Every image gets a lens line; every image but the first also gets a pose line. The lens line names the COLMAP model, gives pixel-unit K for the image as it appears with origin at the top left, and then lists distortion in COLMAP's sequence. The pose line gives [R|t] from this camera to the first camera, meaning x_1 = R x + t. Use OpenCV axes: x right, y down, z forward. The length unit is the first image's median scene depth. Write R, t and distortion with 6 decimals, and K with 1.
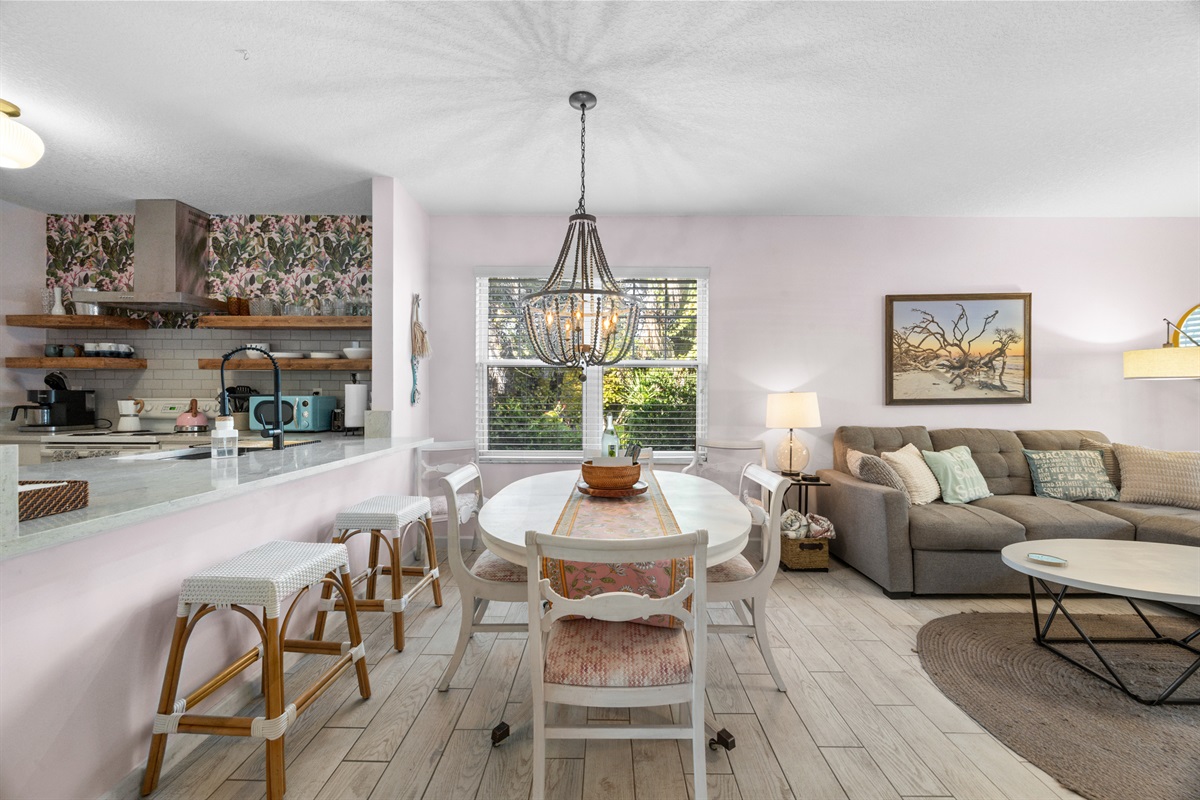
lens RADIAL K [[454.3, 0, 601.9], [0, 454.3, 400.3], [0, 0, 1]] dist [0.001210, 0.000506]
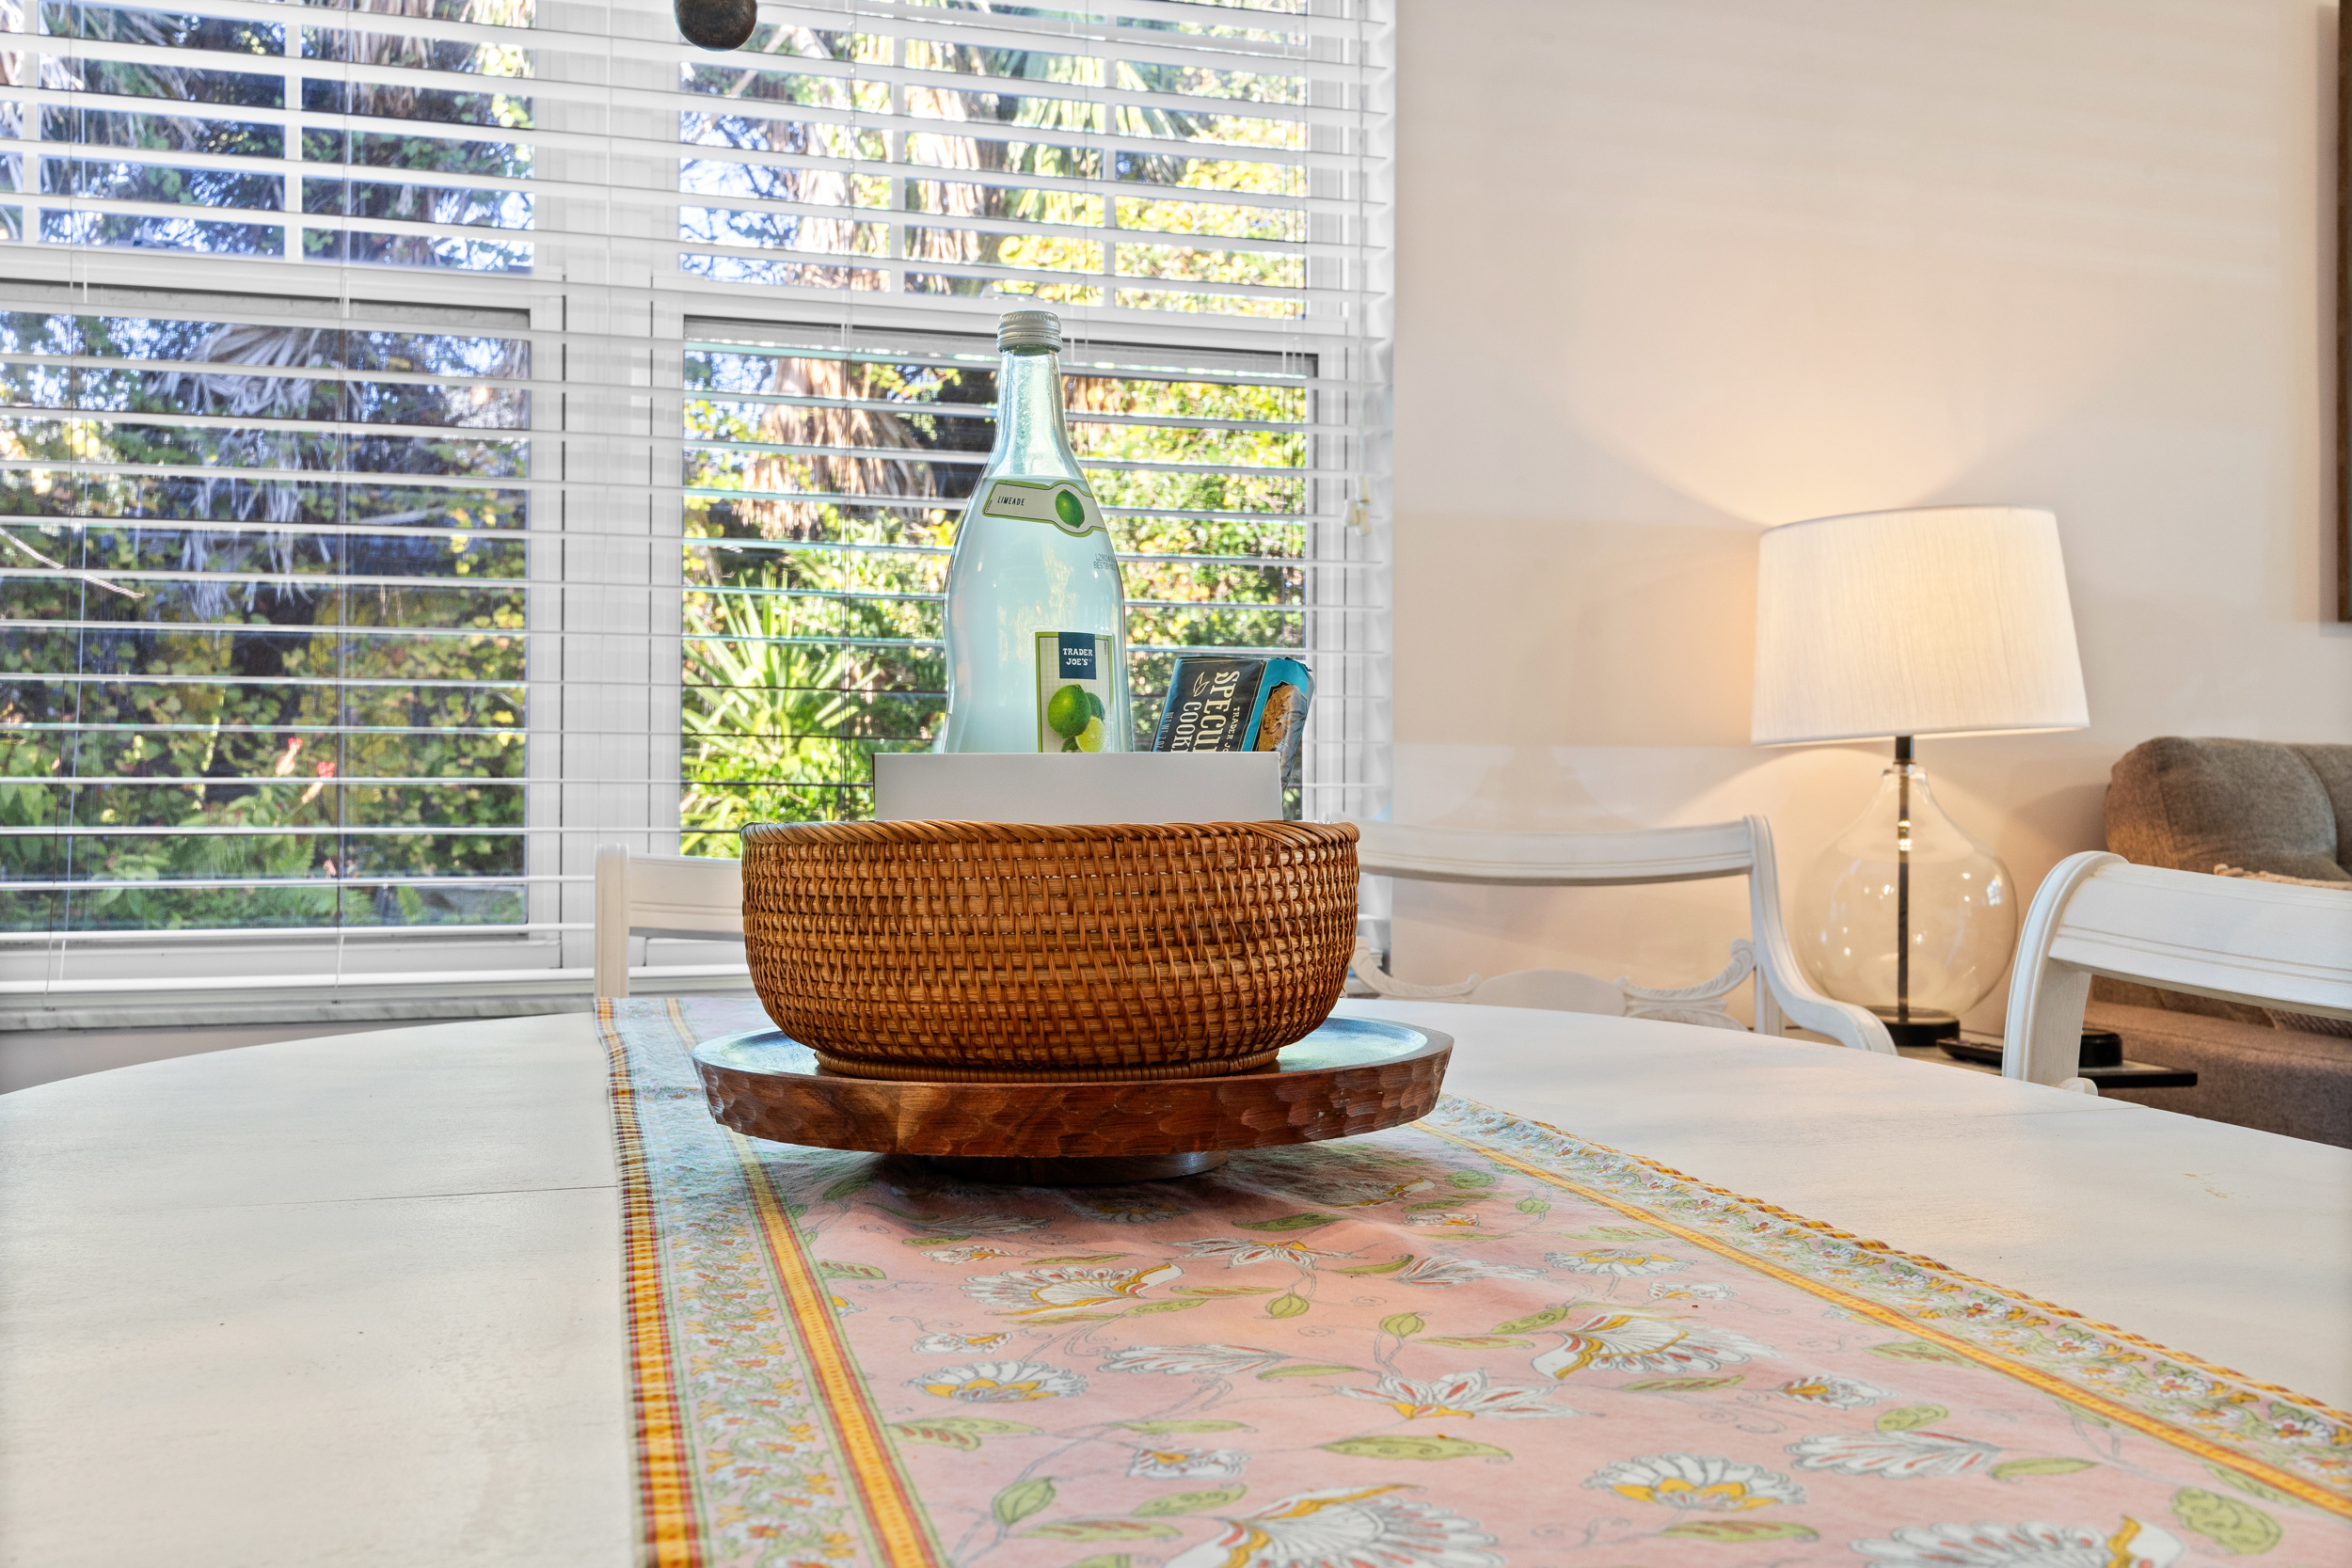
lens RADIAL K [[2210.2, 0, 1168.1], [0, 2210.2, 780.2], [0, 0, 1]] dist [0.010059, 0.000000]
pose [[0.957835, -0.000034, 0.287318, -0.053392], [0.002821, 0.999953, -0.009288, 0.077630], [-0.287304, 0.009707, 0.957790, 0.318030]]
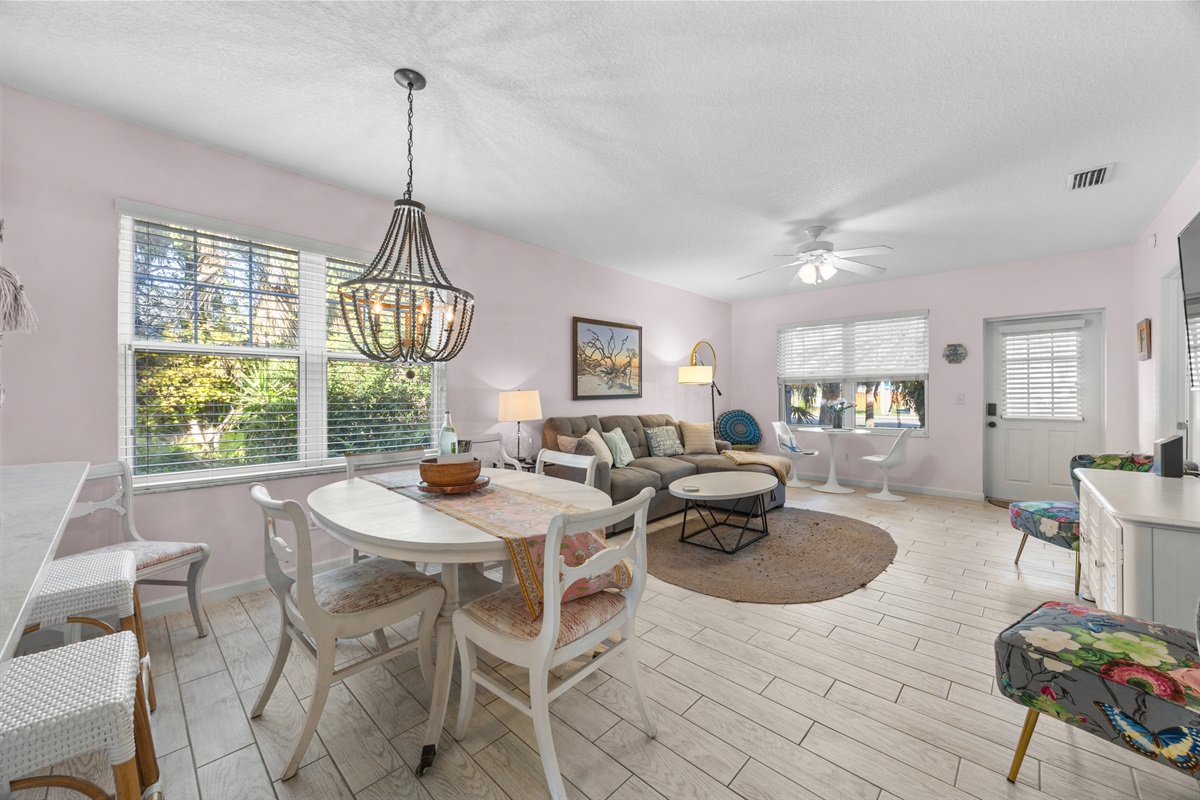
lens RADIAL K [[454.3, 0, 601.9], [0, 454.3, 396.0], [0, 0, 1]] dist [0.001210, 0.000506]
pose [[0.681777, -0.004956, 0.731544, -0.282469], [0.007416, 0.999972, -0.000137, -0.000841], [-0.731523, 0.005519, 0.681795, 0.044853]]
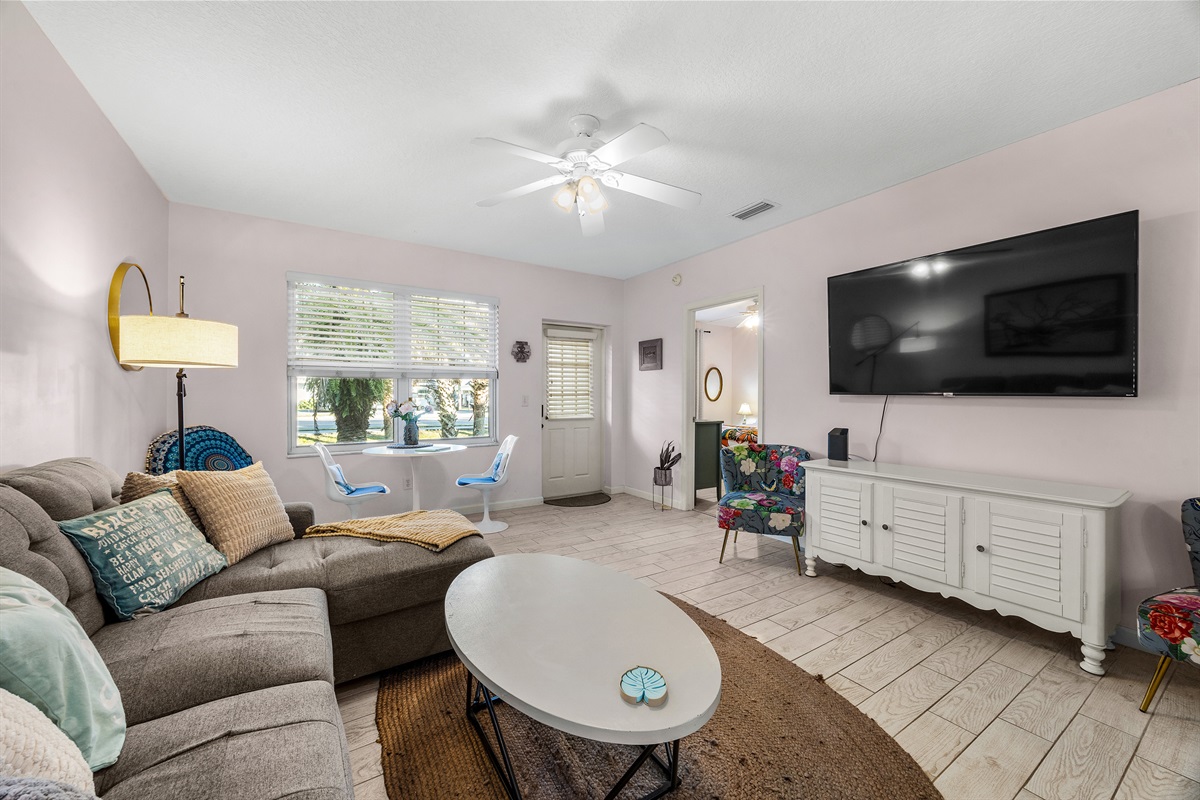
lens RADIAL K [[454.3, 0, 603.7], [0, 454.3, 400.5], [0, 0, 1]] dist [0.001210, 0.000506]
pose [[-0.543035, -0.015519, 0.839567, 0.300691], [0.000970, 0.999817, 0.019108, -0.008698], [-0.839710, 0.011191, -0.542920, 0.759112]]
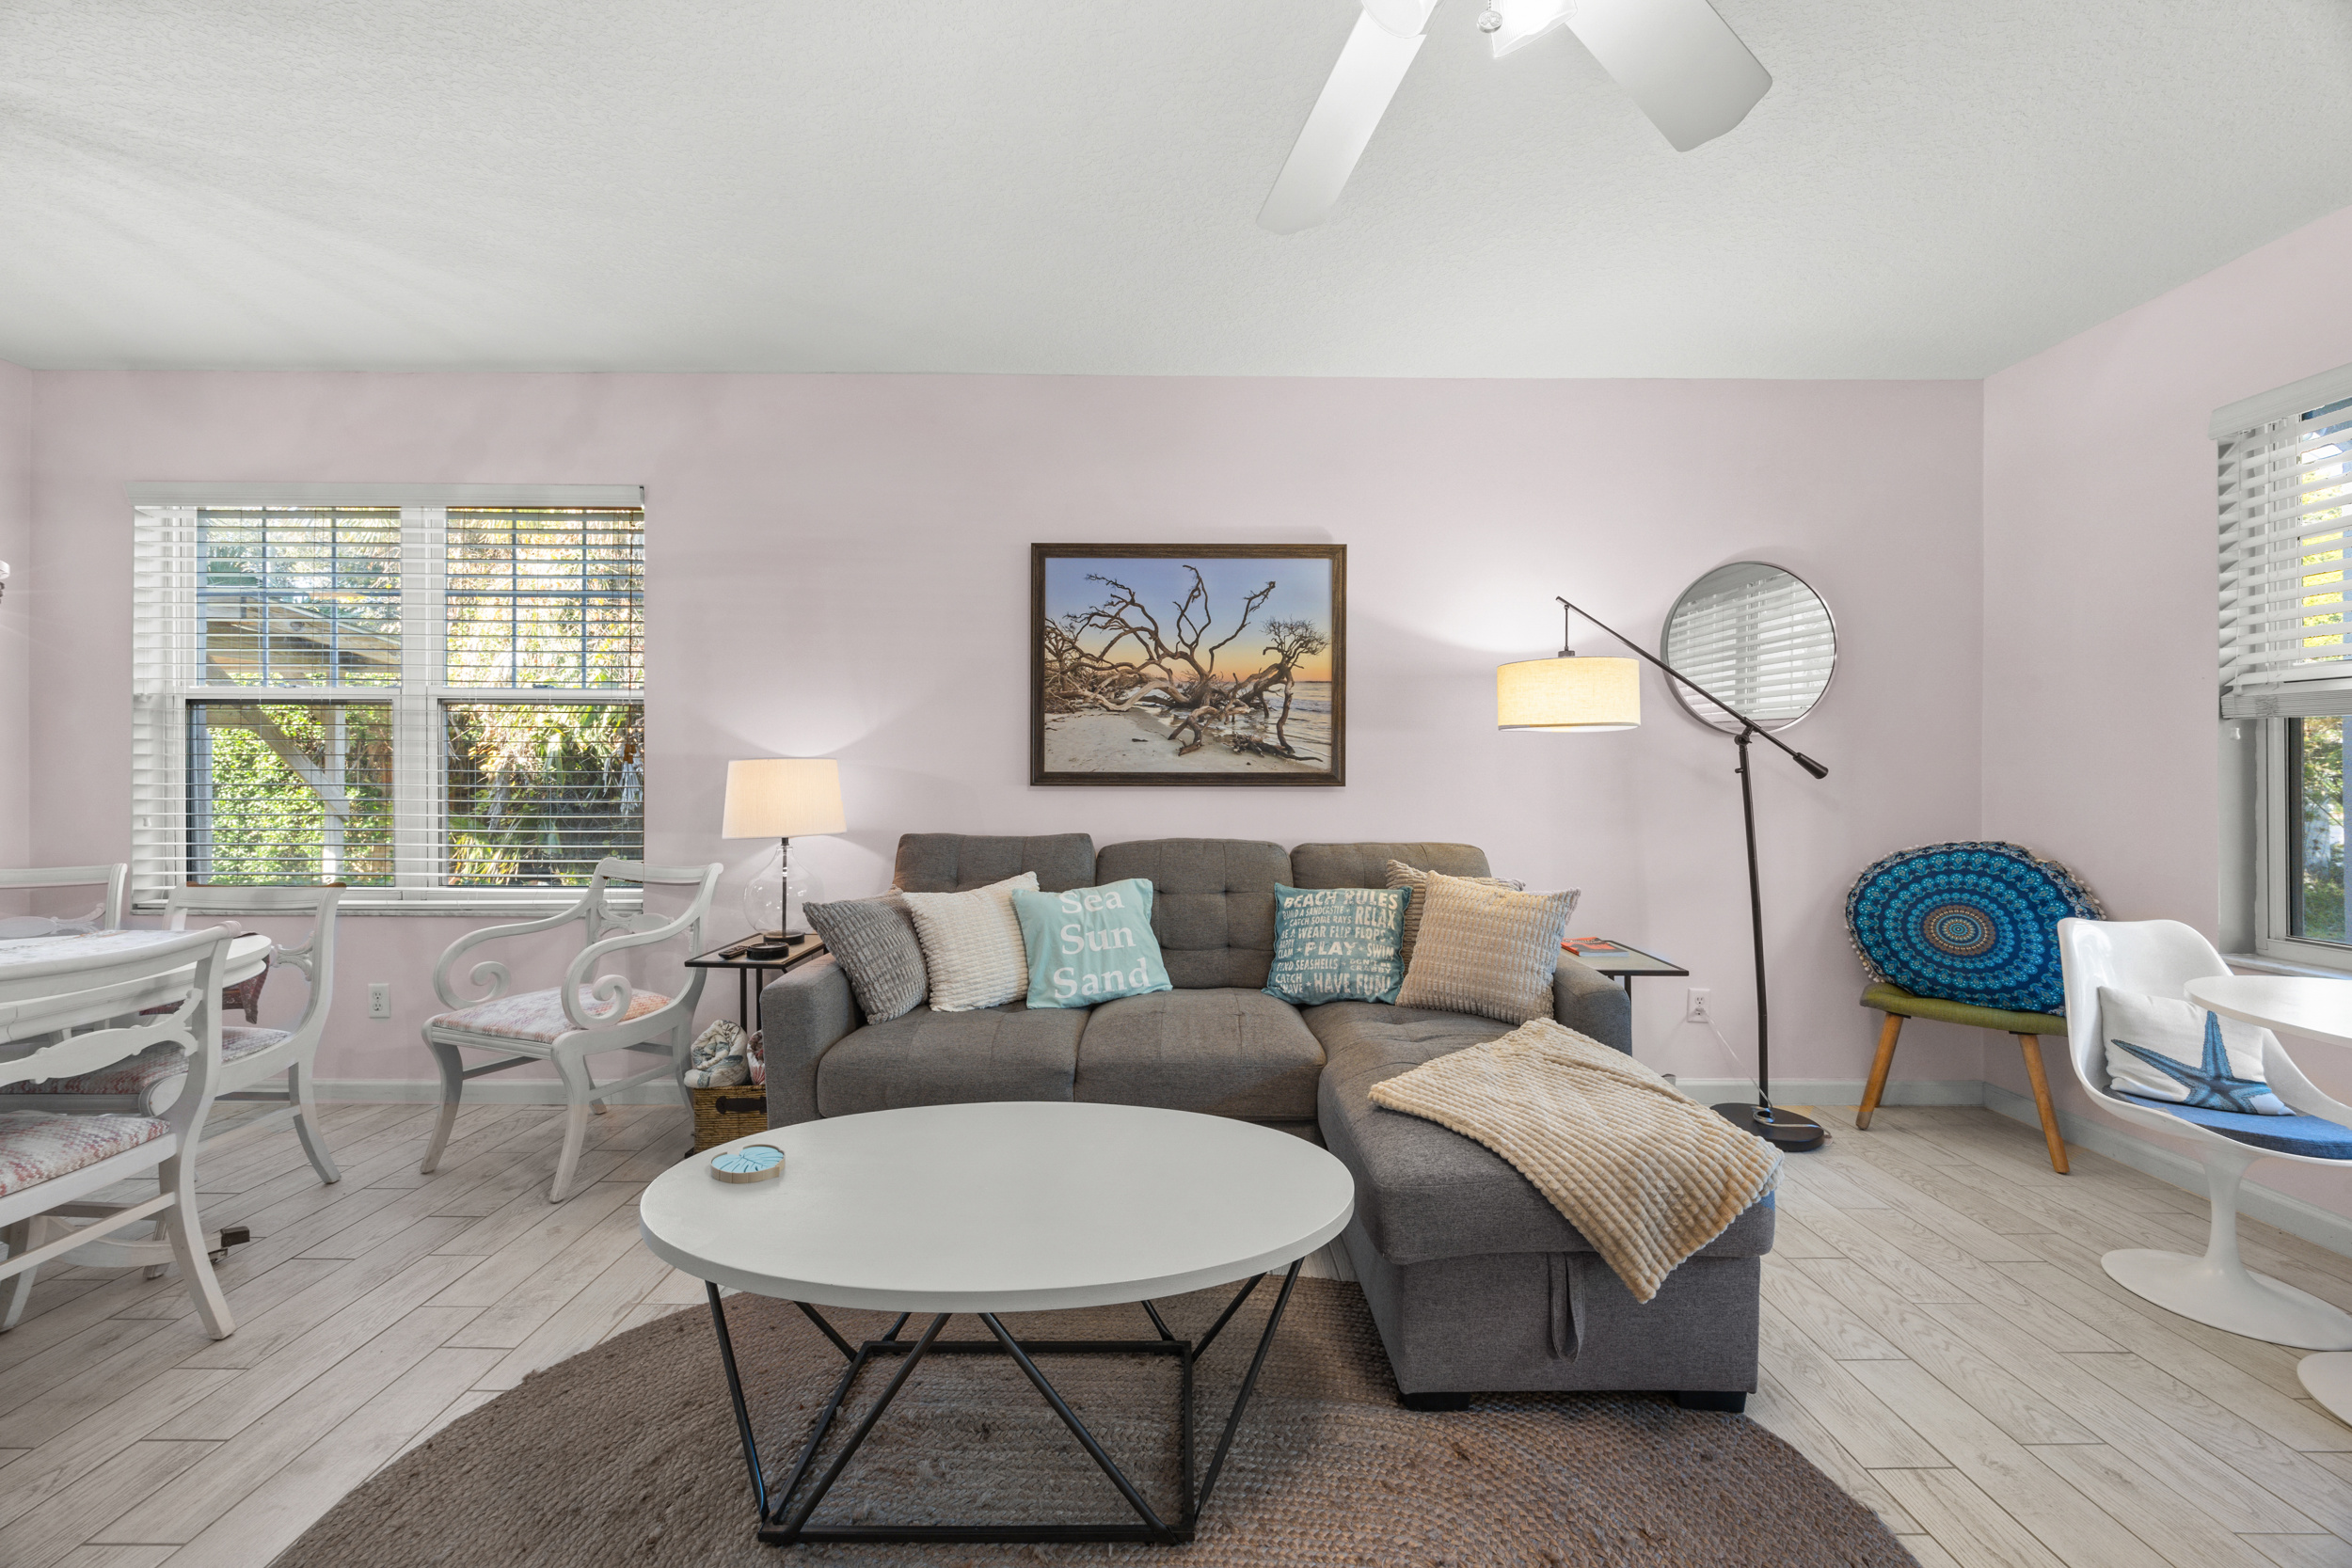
lens RADIAL K [[908.7, 0, 1174.4], [0, 908.7, 767.0], [0, 0, 1]] dist [-0.005855, 0.000256]
pose [[0.999793, 0.006716, 0.019222, 0.755885], [-0.006397, 0.999841, -0.016617, 0.004966], [-0.019331, 0.016491, 0.999677, 0.094948]]
